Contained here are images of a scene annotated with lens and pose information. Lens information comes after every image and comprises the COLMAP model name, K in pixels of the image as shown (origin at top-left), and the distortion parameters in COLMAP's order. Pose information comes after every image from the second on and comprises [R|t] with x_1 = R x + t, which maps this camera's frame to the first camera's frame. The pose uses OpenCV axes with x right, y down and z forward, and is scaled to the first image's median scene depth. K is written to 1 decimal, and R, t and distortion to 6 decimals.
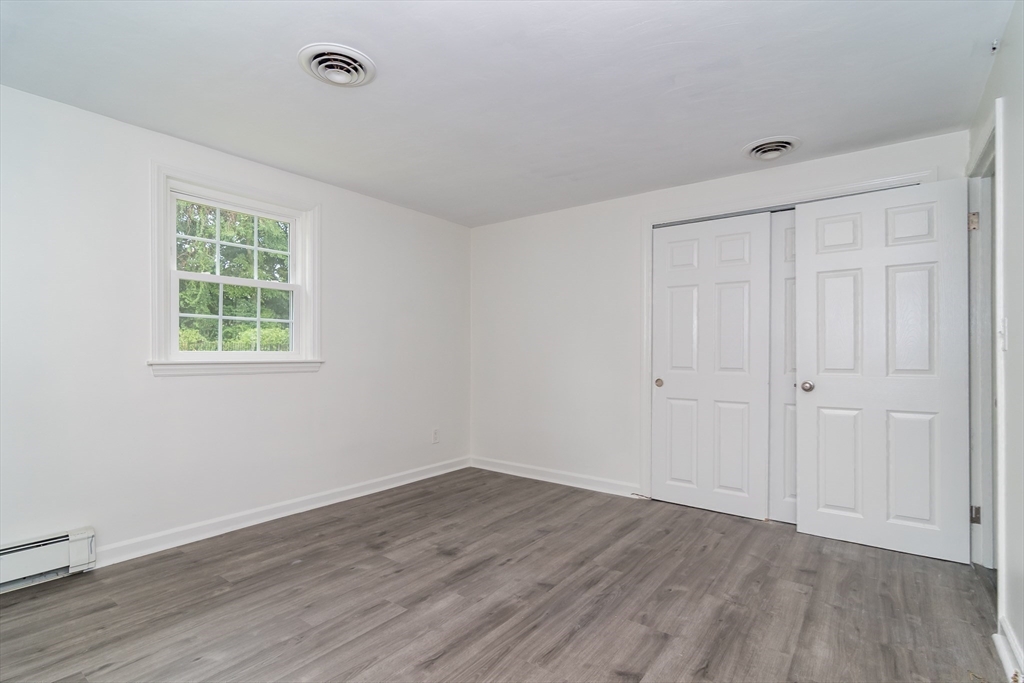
lens RADIAL K [[495.1, 0, 512.4], [0, 495.1, 348.0], [0, 0, 1]] dist [0.001576, 0.000378]
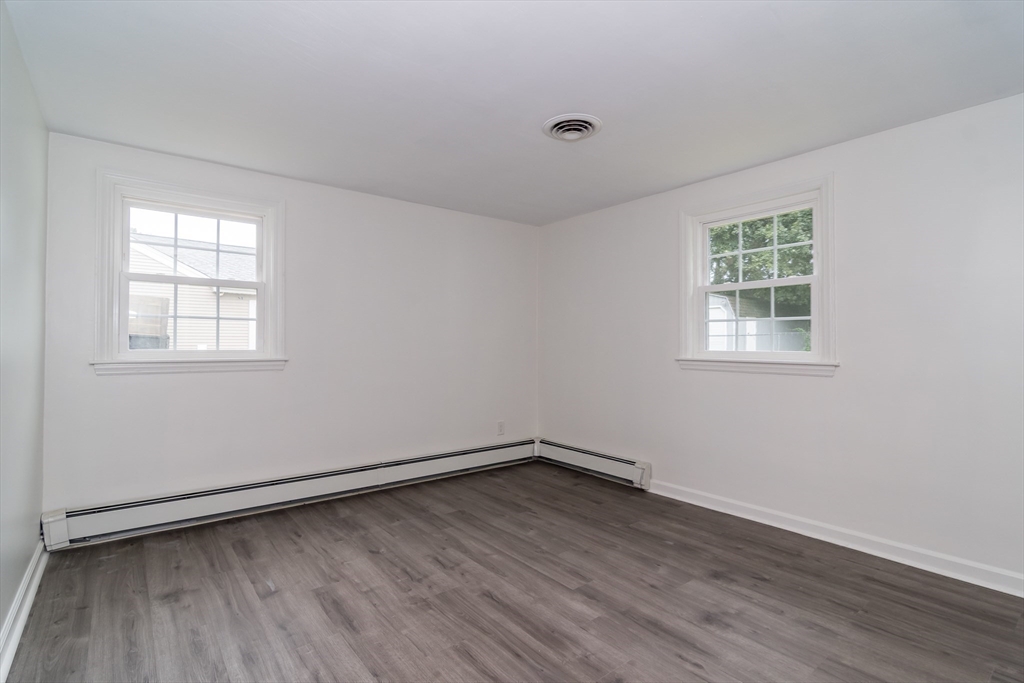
lens RADIAL K [[491.2, 0, 512.0], [0, 491.2, 337.4], [0, 0, 1]] dist [-0.001218, 0.000023]
pose [[-0.254075, -0.016881, -0.967037, 0.710663], [0.005235, 0.999809, -0.018829, -0.007268], [0.967170, -0.009847, -0.253938, 0.928497]]
